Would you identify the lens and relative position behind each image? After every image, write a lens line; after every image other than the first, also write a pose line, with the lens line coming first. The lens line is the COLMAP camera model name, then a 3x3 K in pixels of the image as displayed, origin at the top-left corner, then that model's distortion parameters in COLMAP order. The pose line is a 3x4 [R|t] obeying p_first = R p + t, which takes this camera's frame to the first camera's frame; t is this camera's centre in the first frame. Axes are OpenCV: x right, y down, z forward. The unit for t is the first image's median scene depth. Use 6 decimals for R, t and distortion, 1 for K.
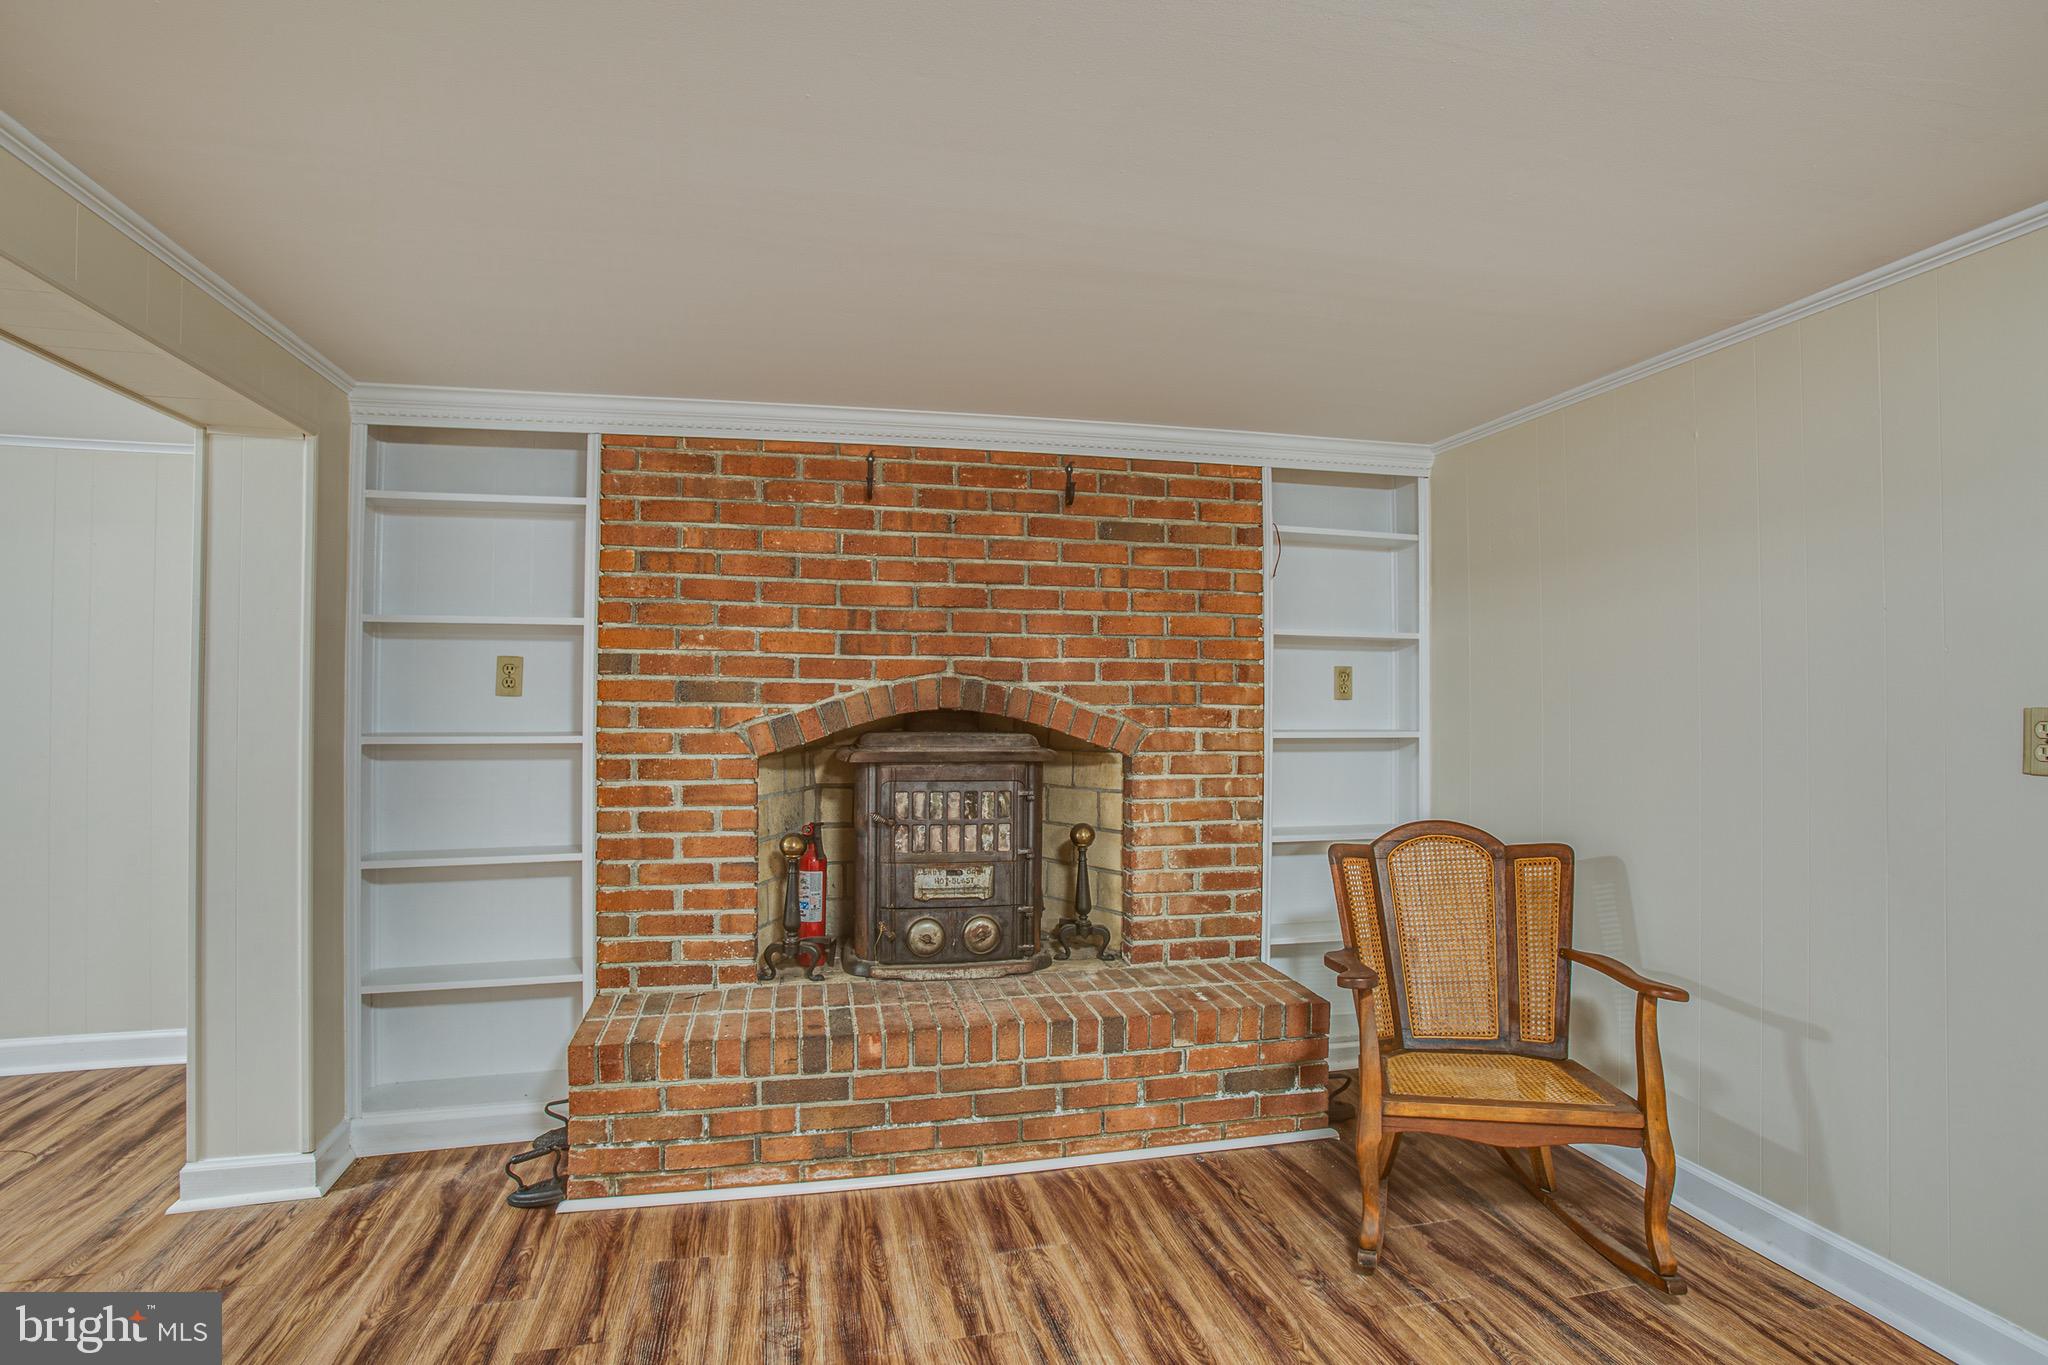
lens RADIAL K [[966.1, 0, 1032.5], [0, 966.1, 689.0], [0, 0, 1]] dist [-0.075223, 0.031349]
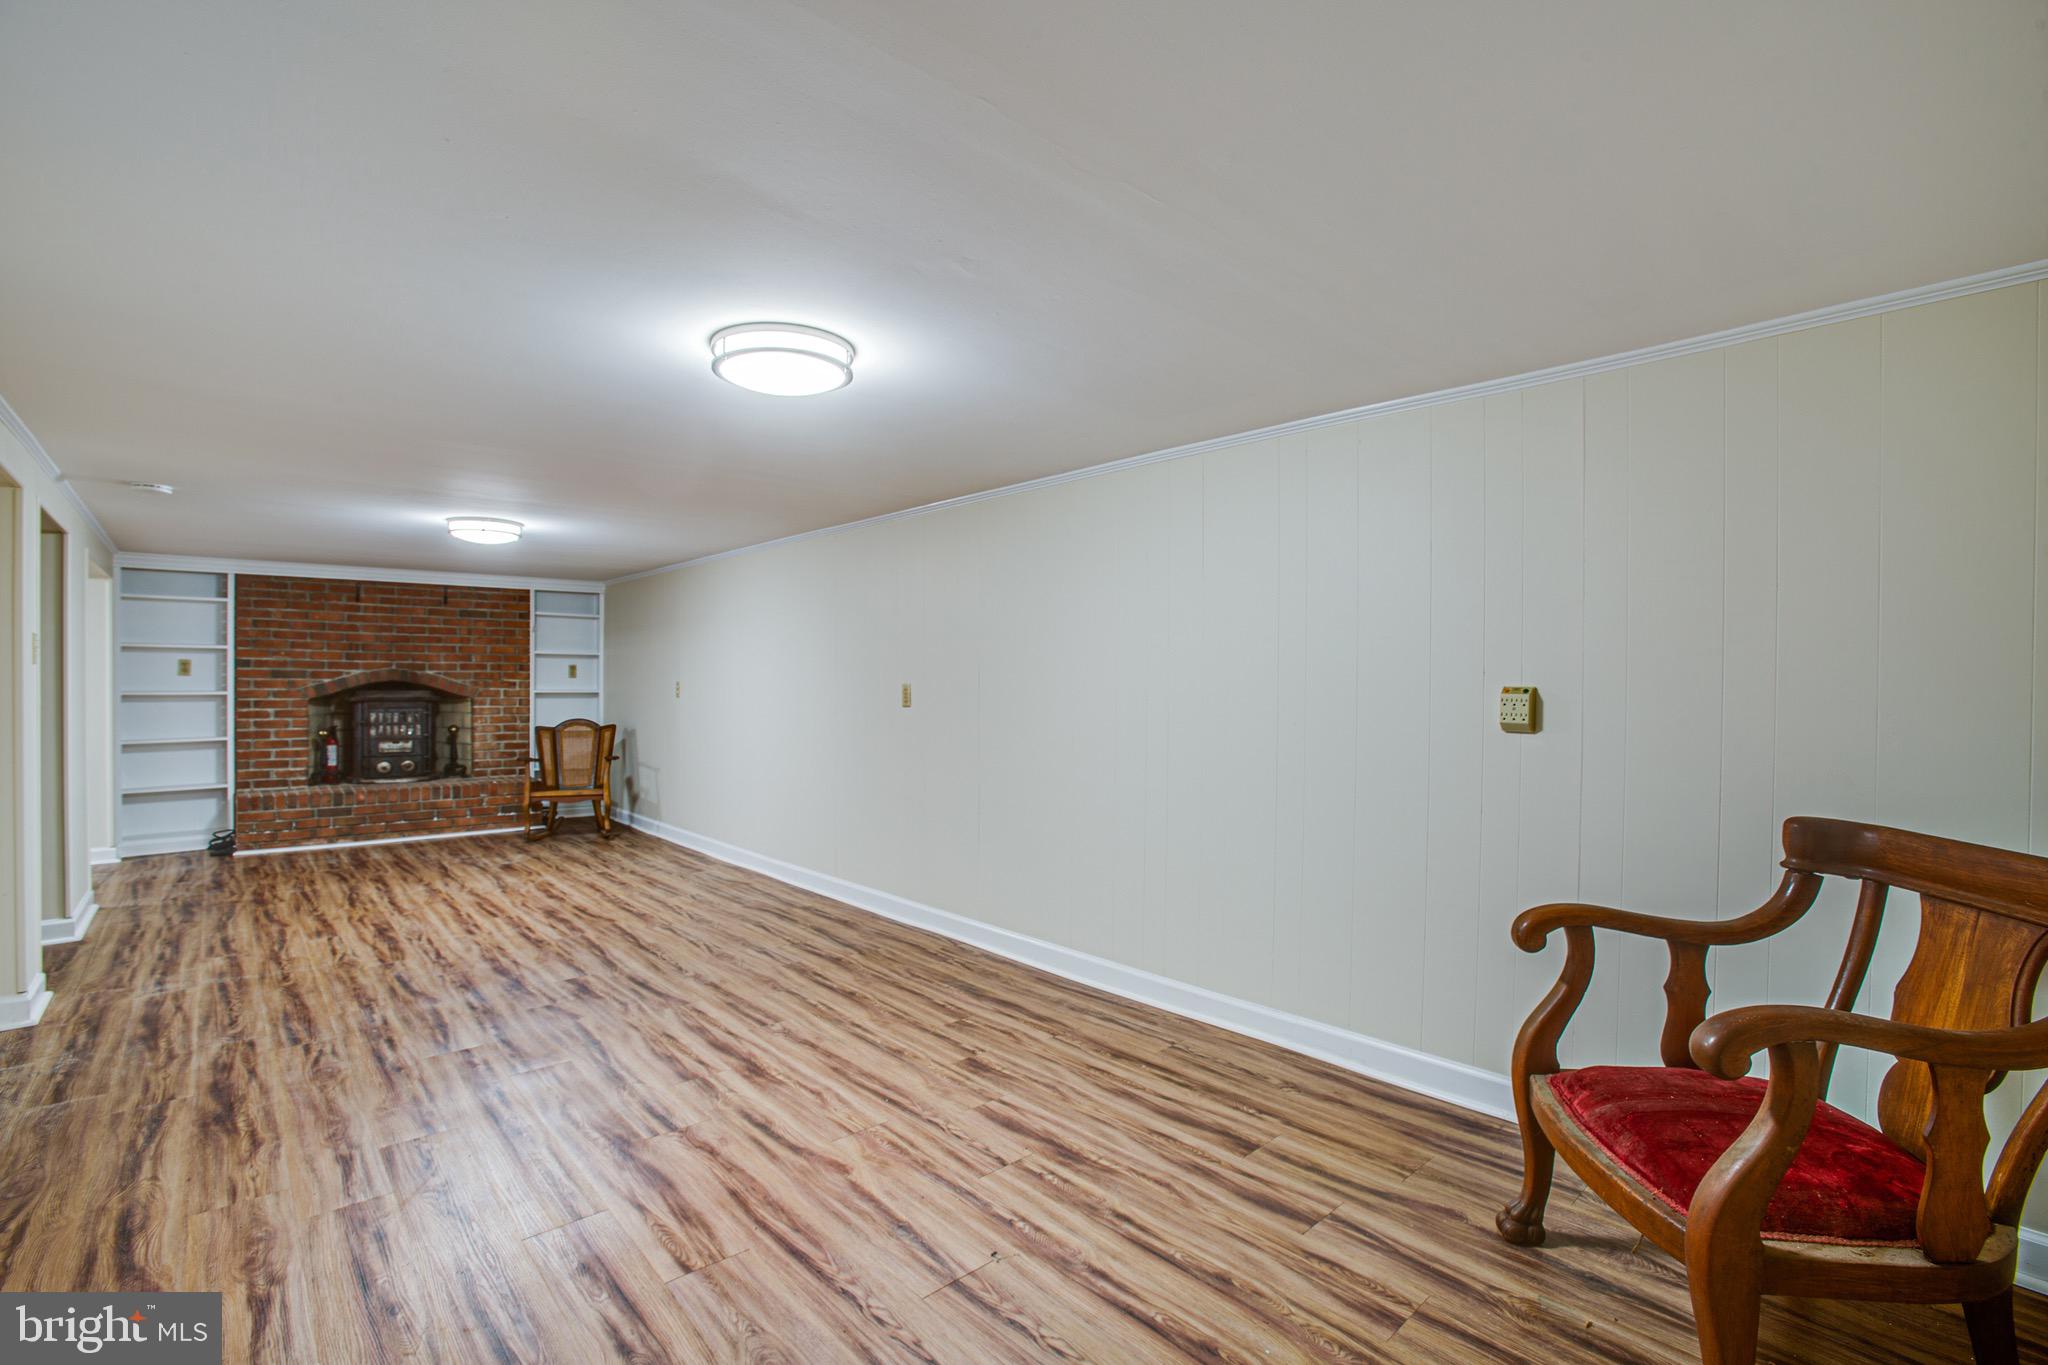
lens RADIAL K [[966.1, 0, 1032.5], [0, 966.1, 689.0], [0, 0, 1]] dist [-0.075223, 0.031349]
pose [[0.890730, -0.002020, 0.454529, 0.305390], [-0.009635, 0.999682, 0.023324, -0.034365], [-0.454431, -0.025155, 0.890427, -2.098285]]
